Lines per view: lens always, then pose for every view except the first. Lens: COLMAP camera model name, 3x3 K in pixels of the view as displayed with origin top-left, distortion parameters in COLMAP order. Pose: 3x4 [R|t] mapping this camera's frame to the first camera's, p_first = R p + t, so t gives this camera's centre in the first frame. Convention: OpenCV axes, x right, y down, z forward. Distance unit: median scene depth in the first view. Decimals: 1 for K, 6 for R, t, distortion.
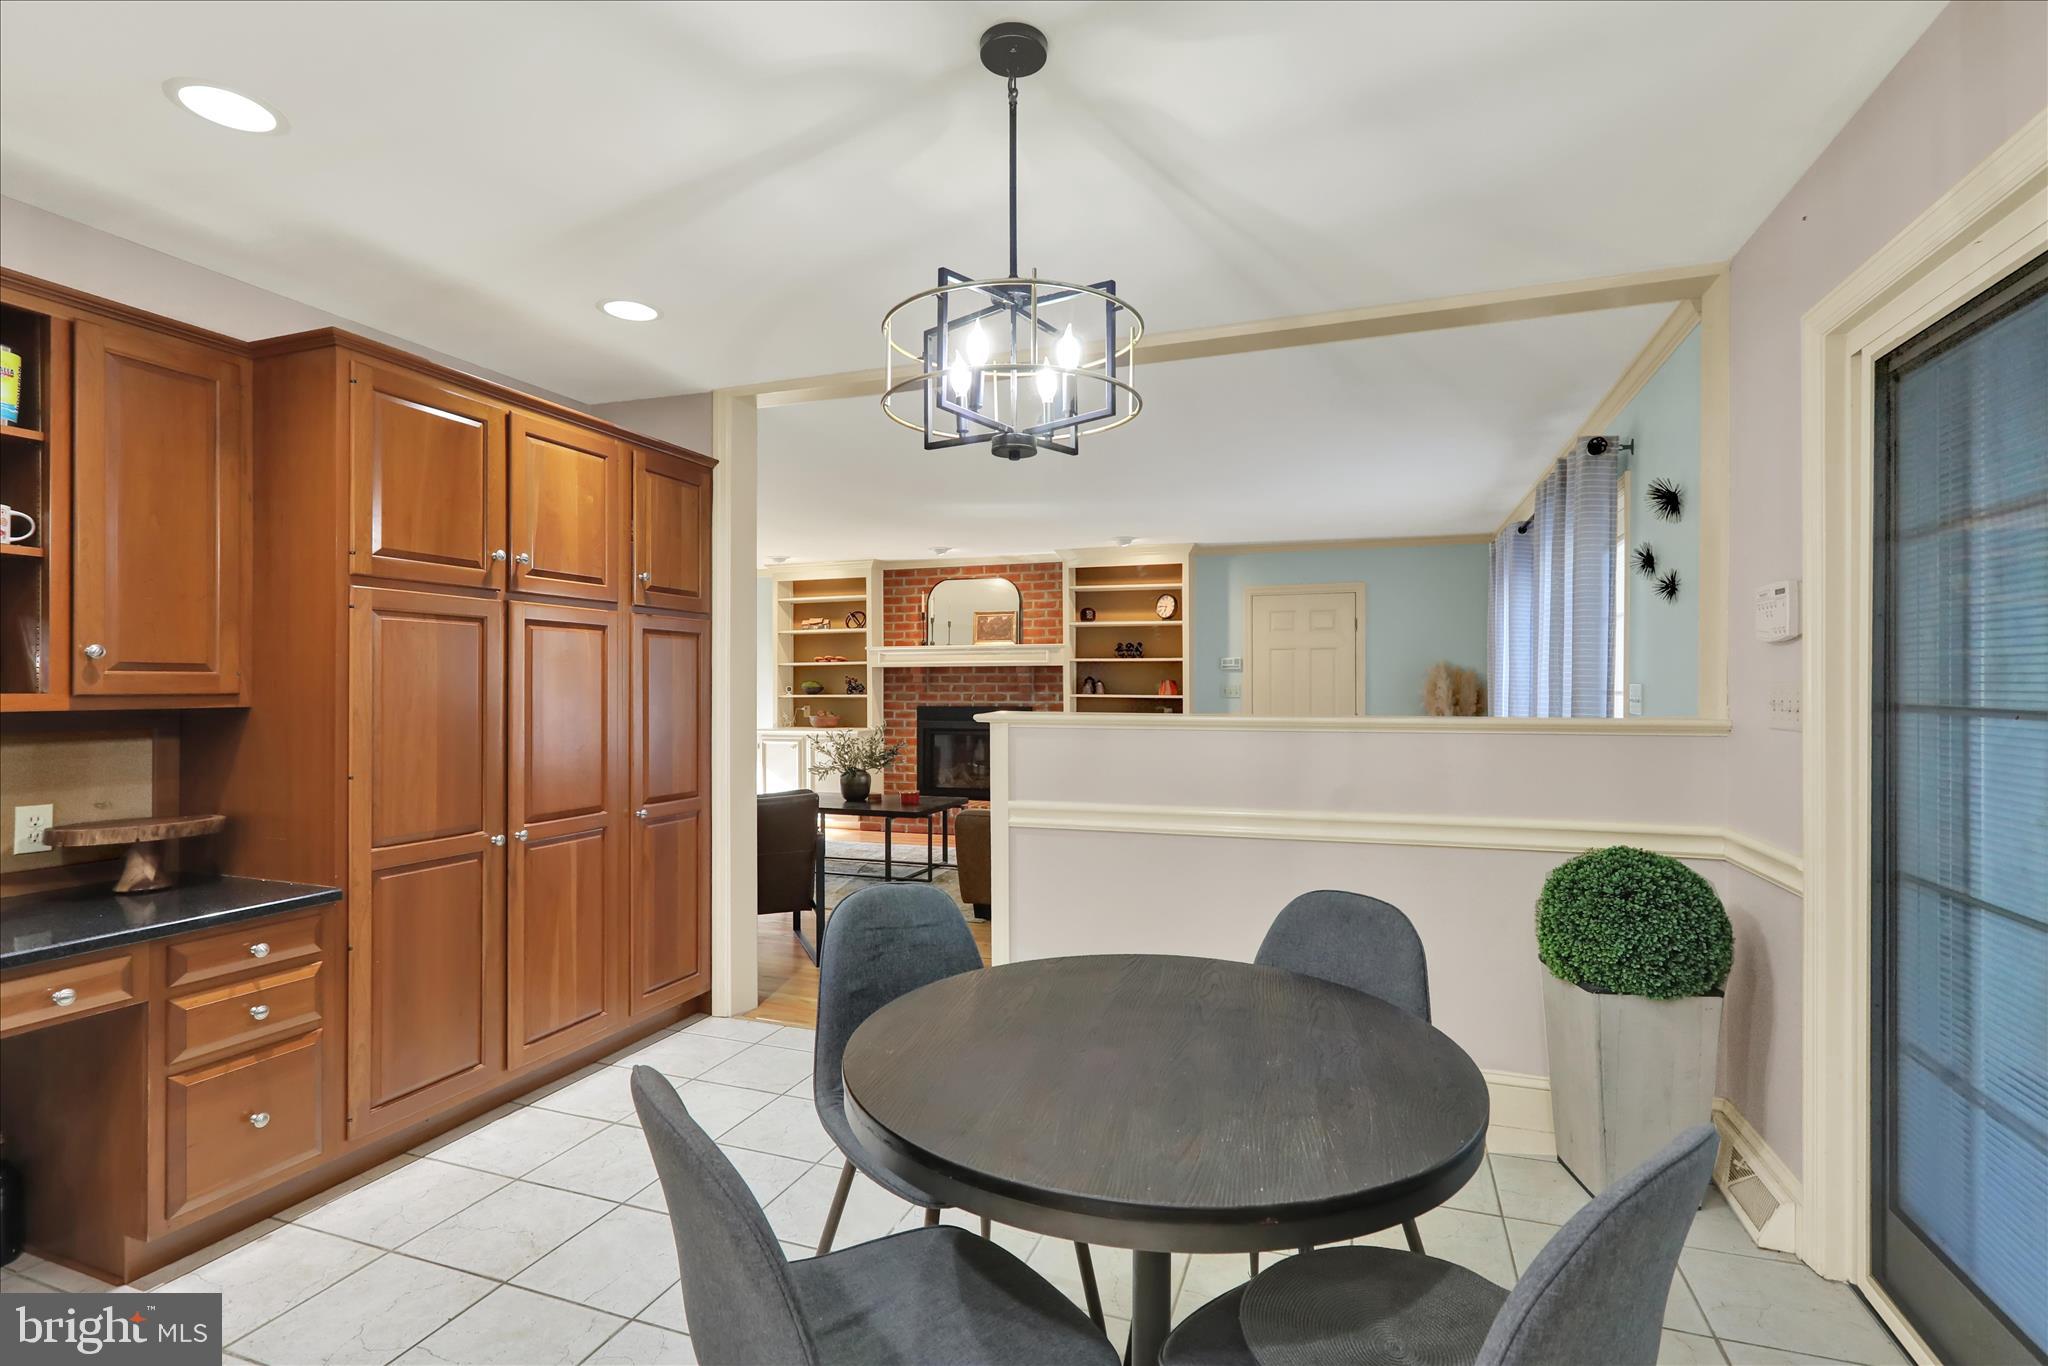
lens RADIAL K [[984.2, 0, 1024.0], [0, 984.2, 683.0], [0, 0, 1]] dist [0.001550, 0.000342]
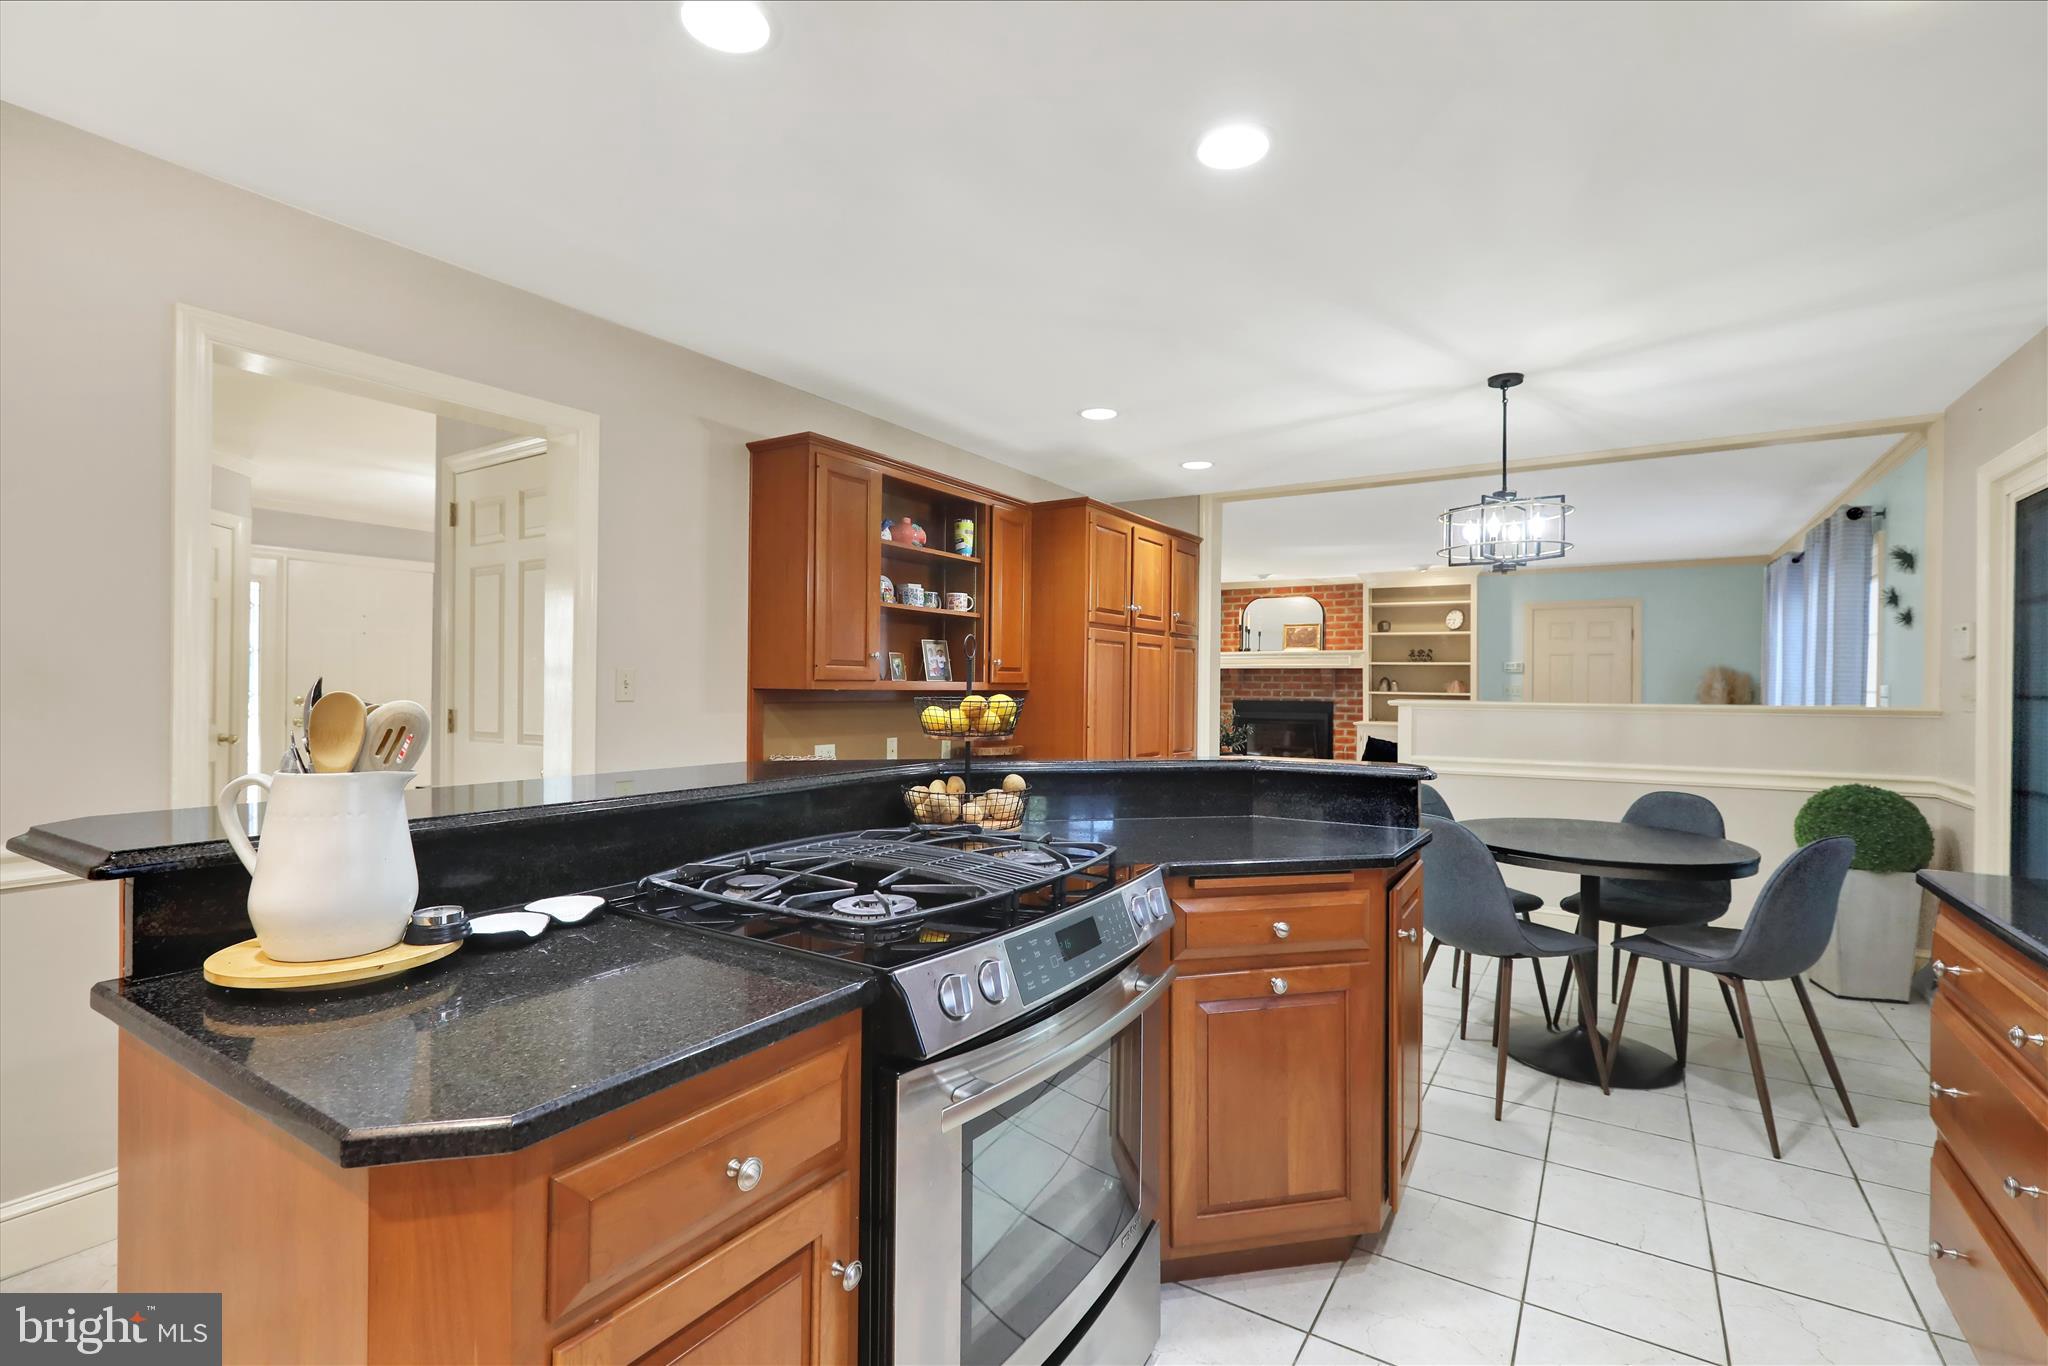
lens RADIAL K [[961.2, 0, 1024.0], [0, 961.2, 683.0], [0, 0, 1]] dist [0.014113, -0.000422]
pose [[0.977944, 0.007587, -0.208731, -0.126945], [-0.007434, 0.999971, 0.001520, 0.002233], [0.208737, 0.000065, 0.977972, -0.269329]]
